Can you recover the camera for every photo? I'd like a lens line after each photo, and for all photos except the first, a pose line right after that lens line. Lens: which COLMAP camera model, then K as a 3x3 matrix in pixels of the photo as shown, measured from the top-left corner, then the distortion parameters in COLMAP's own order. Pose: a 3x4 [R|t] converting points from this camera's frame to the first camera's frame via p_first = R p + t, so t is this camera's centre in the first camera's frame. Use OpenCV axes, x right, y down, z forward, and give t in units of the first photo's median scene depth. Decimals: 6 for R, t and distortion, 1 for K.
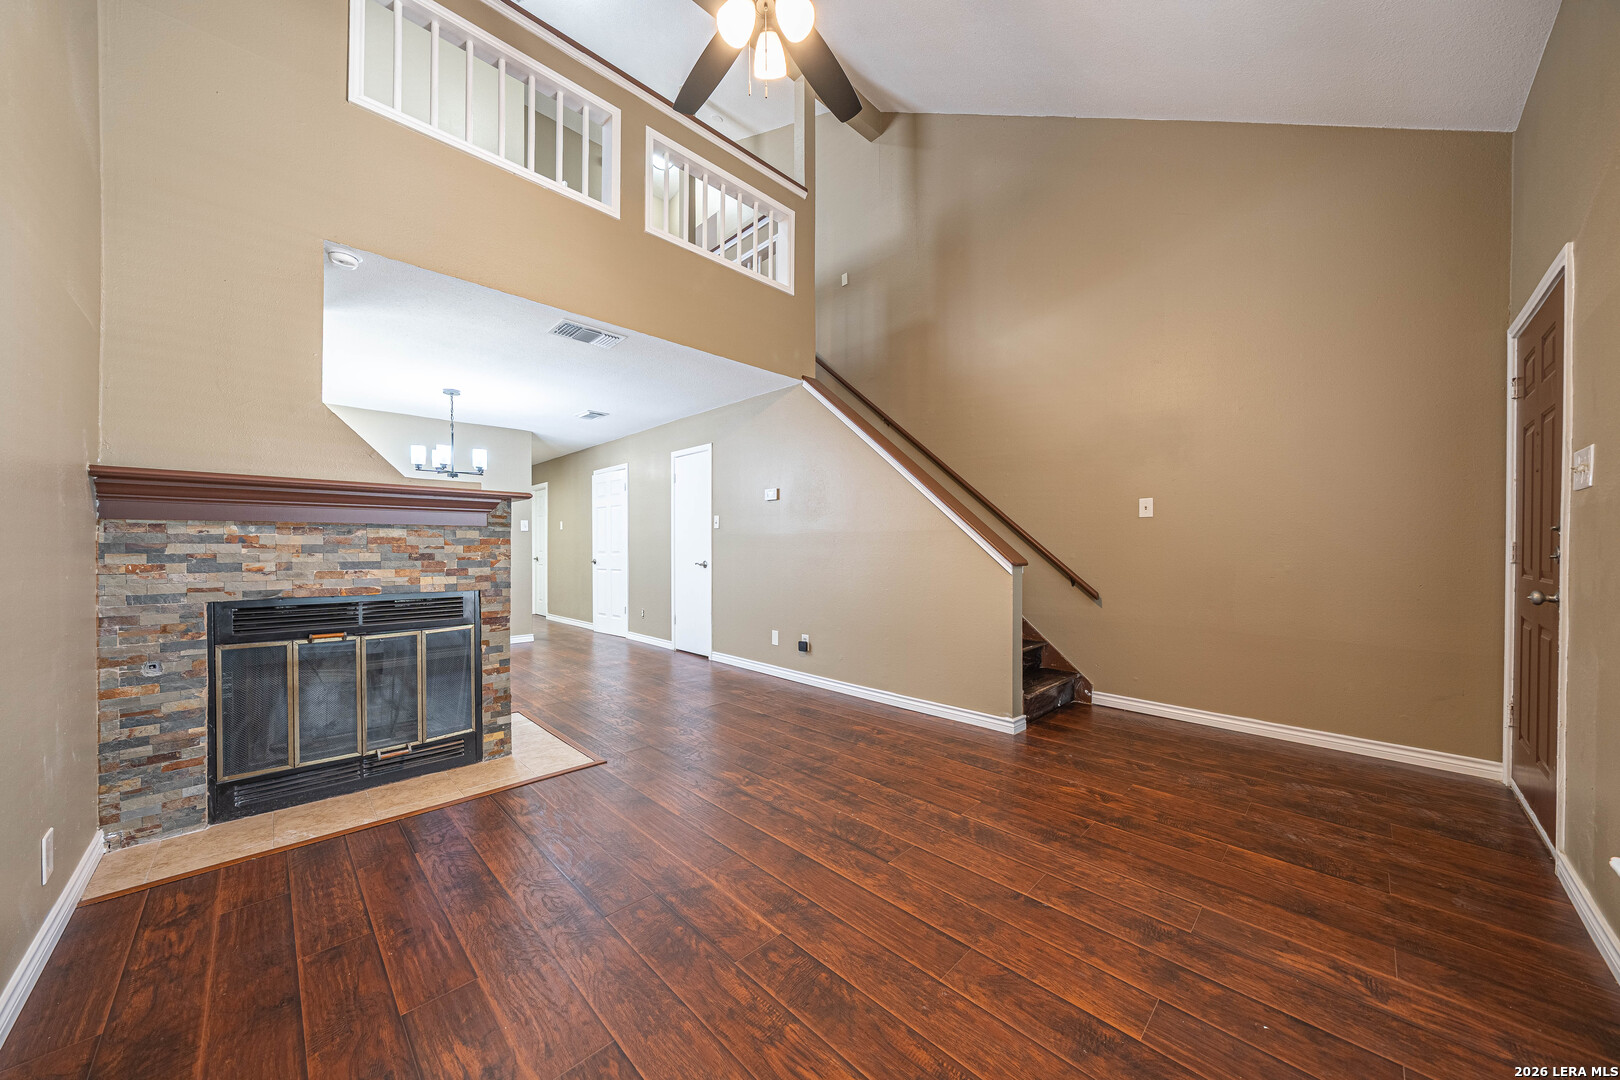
lens RADIAL K [[554.7, 0, 800.8], [0, 554.7, 550.4], [0, 0, 1]] dist [-0.006032, 0.000252]
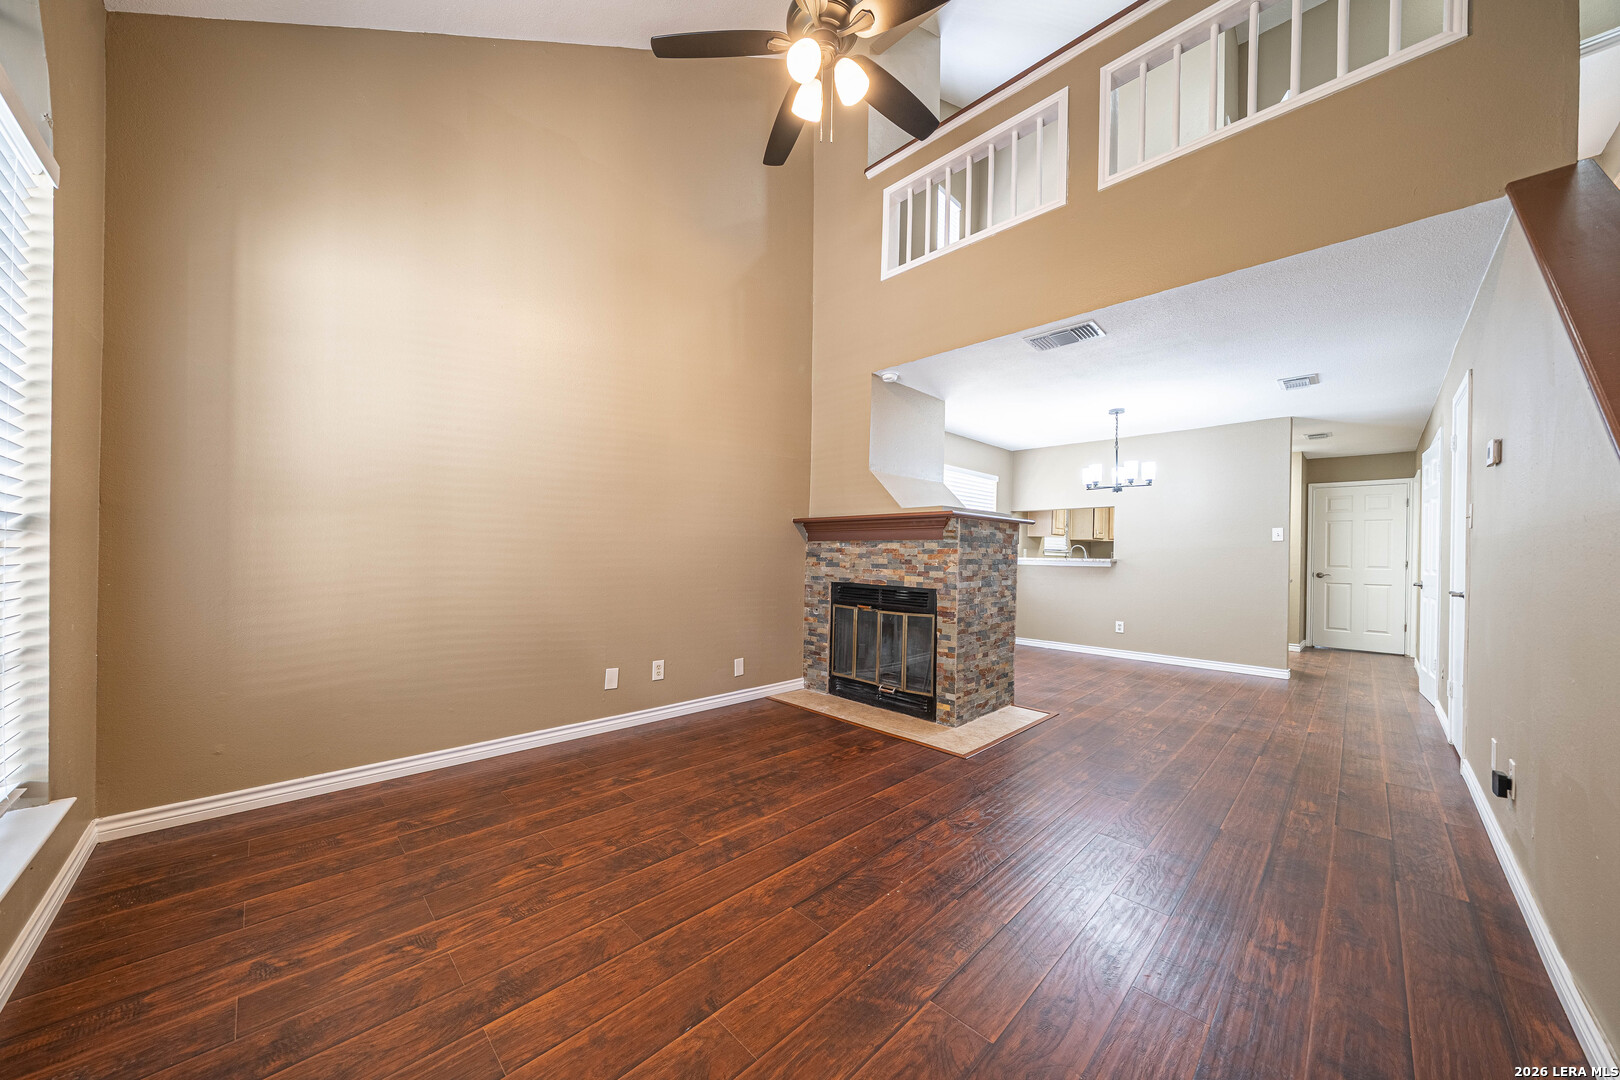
lens RADIAL K [[554.7, 0, 801.7], [0, 554.7, 551.2], [0, 0, 1]] dist [-0.006032, 0.000252]
pose [[0.000621, -0.005328, -0.999986, 0.925129], [-0.021101, 0.999763, -0.005340, -0.003238], [0.999777, 0.021104, 0.000509, 0.883404]]
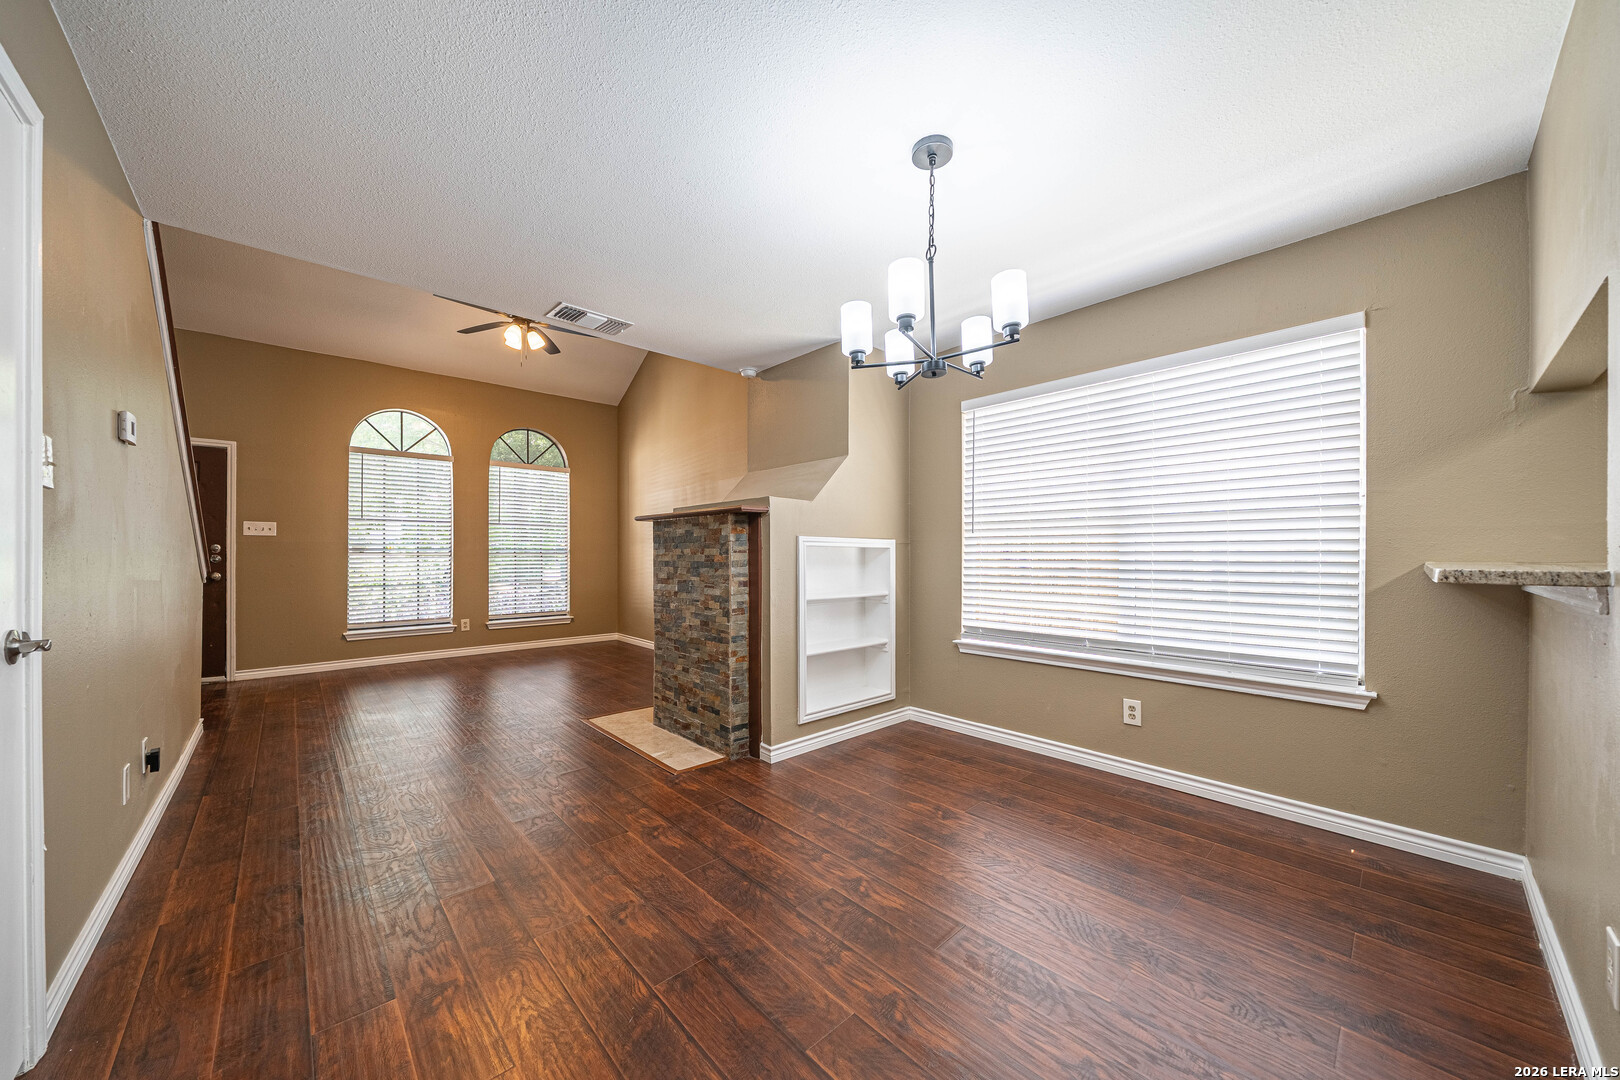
lens RADIAL K [[554.7, 0, 799.7], [0, 554.7, 556.8], [0, 0, 1]] dist [-0.006032, 0.000252]
pose [[-0.999493, -0.009450, 0.030418, -1.192726], [-0.009434, 0.999955, 0.000656, -0.016558], [-0.030423, 0.000369, -0.999537, 3.007638]]
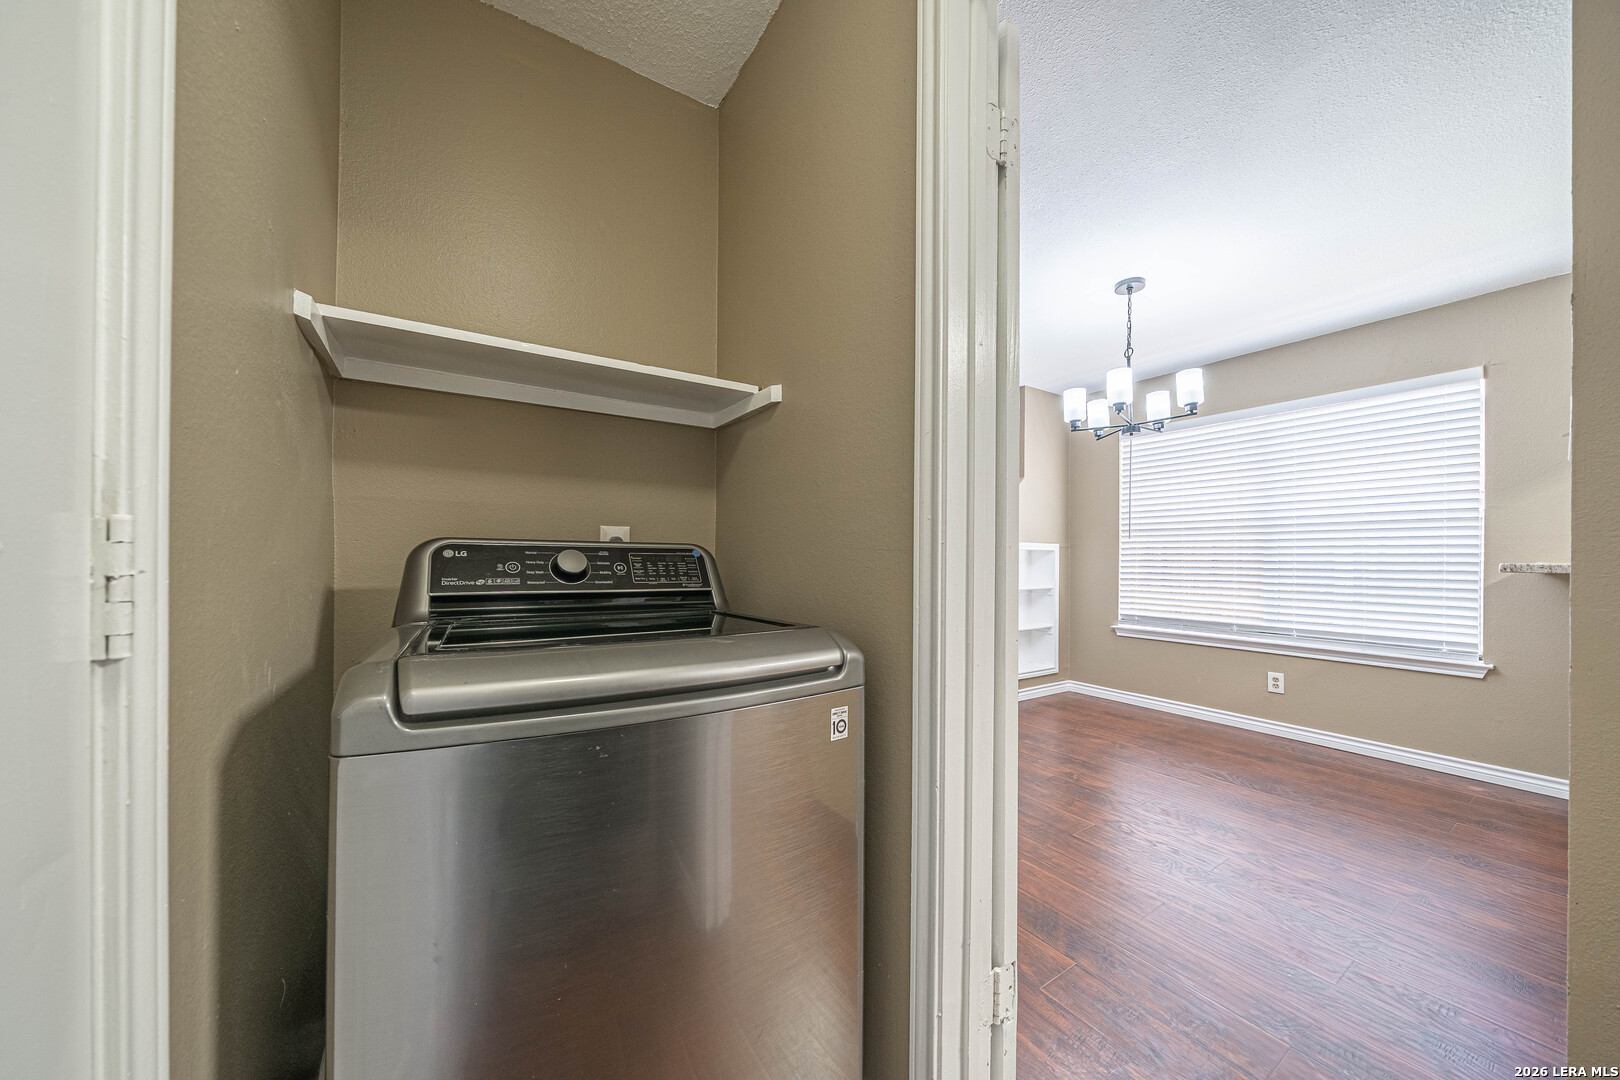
lens RADIAL K [[554.7, 0, 793.5], [0, 554.7, 556.8], [0, 0, 1]] dist [-0.006032, 0.000252]
pose [[-0.980525, -0.014777, 0.195836, -0.418163], [-0.015447, 0.999879, -0.001893, 0.018233], [-0.195784, -0.004881, -0.980635, 4.280074]]
